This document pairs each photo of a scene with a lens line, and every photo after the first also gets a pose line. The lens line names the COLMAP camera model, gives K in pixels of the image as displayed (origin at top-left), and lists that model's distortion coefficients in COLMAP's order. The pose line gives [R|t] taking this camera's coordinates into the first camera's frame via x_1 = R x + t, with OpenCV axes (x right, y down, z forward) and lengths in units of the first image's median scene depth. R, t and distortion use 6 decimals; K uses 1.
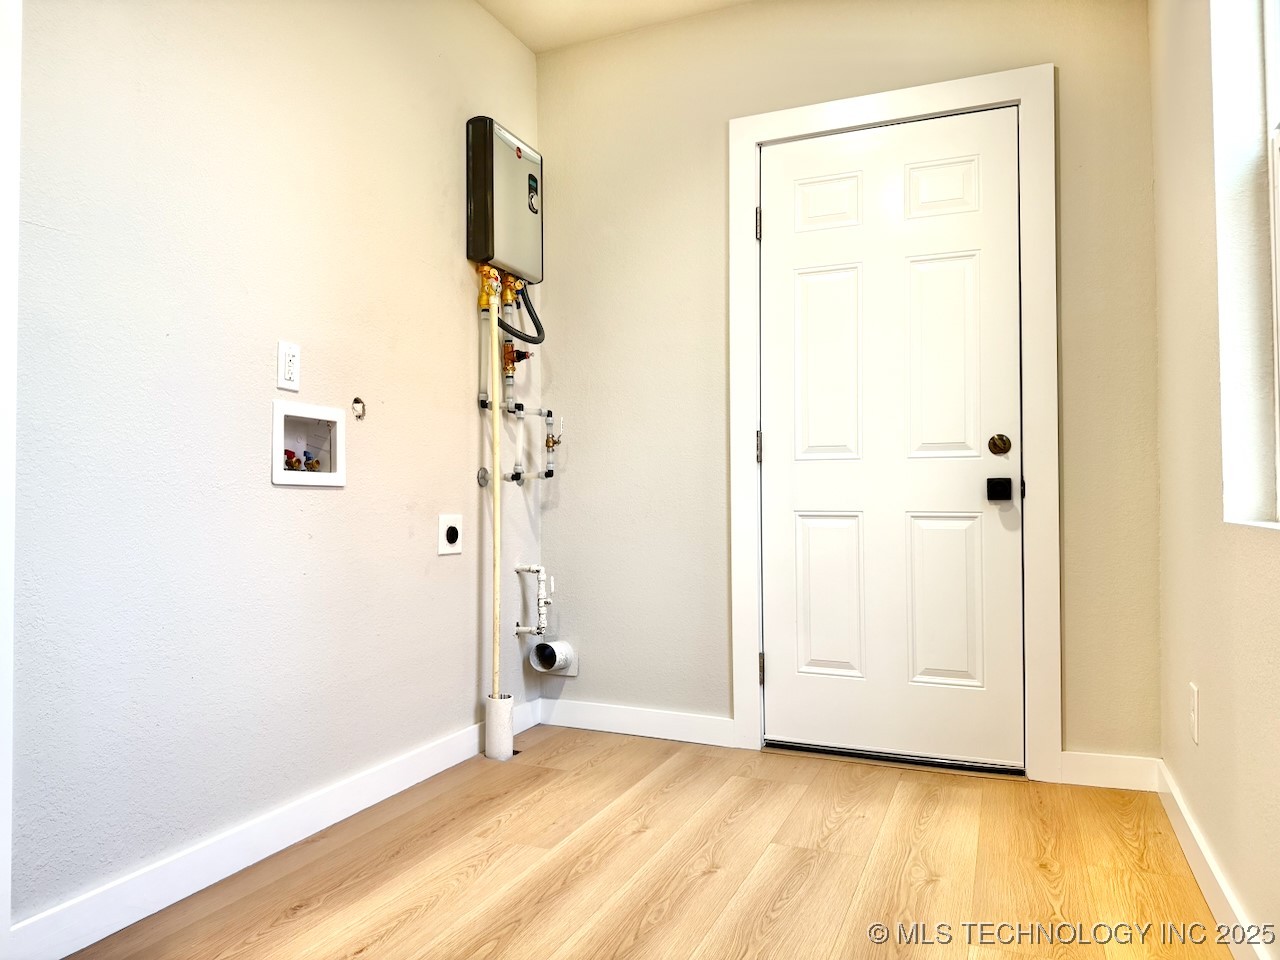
lens RADIAL K [[883.2, 0, 634.6], [0, 883.2, 478.6], [0, 0, 1]] dist [0.049320, -0.007922]
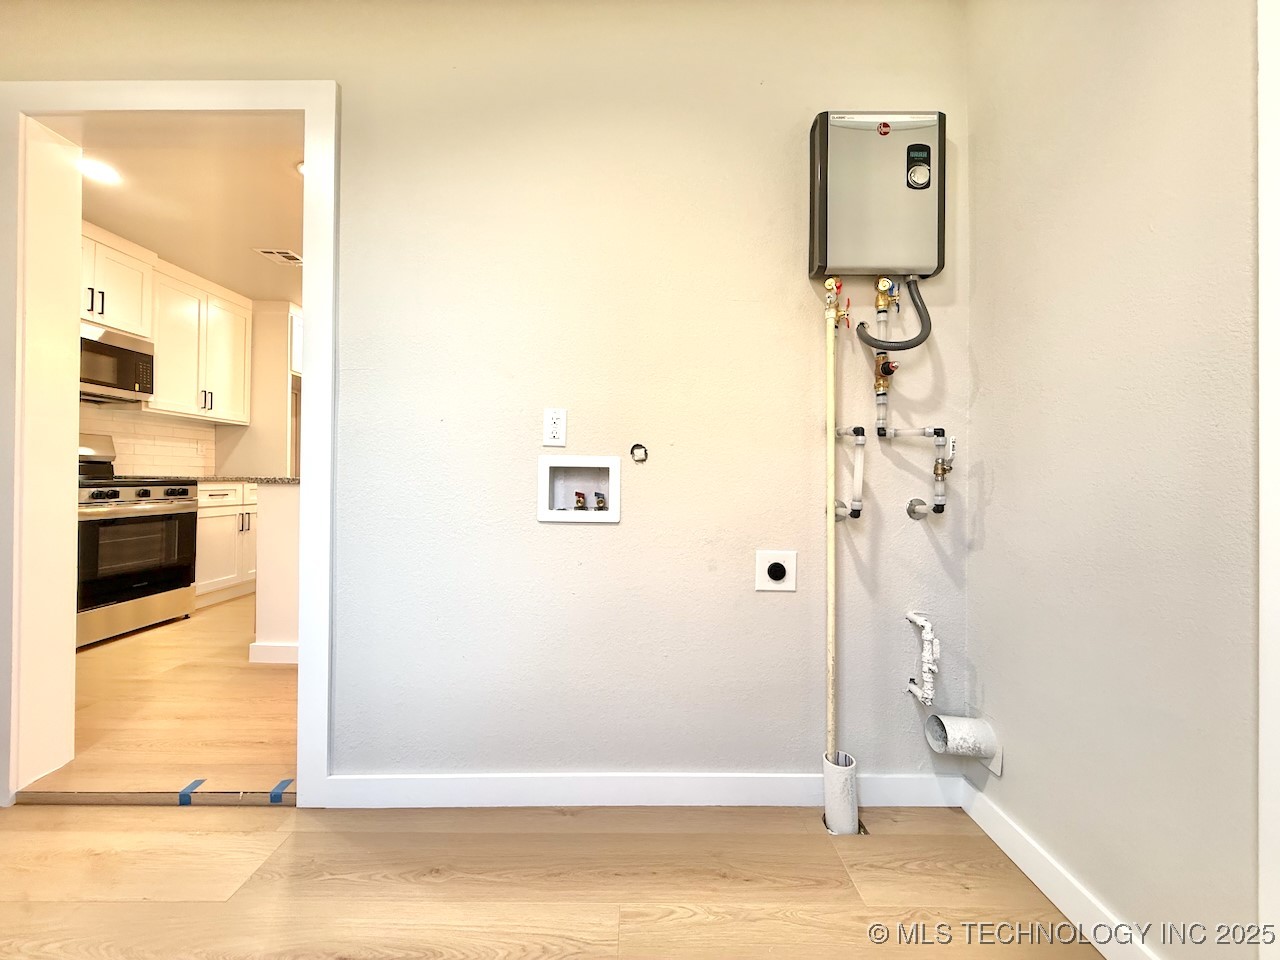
lens RADIAL K [[511.7, 0, 635.1], [0, 511.7, 480.1], [0, 0, 1]] dist [-0.000481, 0.000196]
pose [[0.391056, 0.009411, -0.920319, 0.237607], [0.015398, 0.999741, 0.016766, -0.046261], [0.920238, -0.020727, 0.390810, 0.610962]]
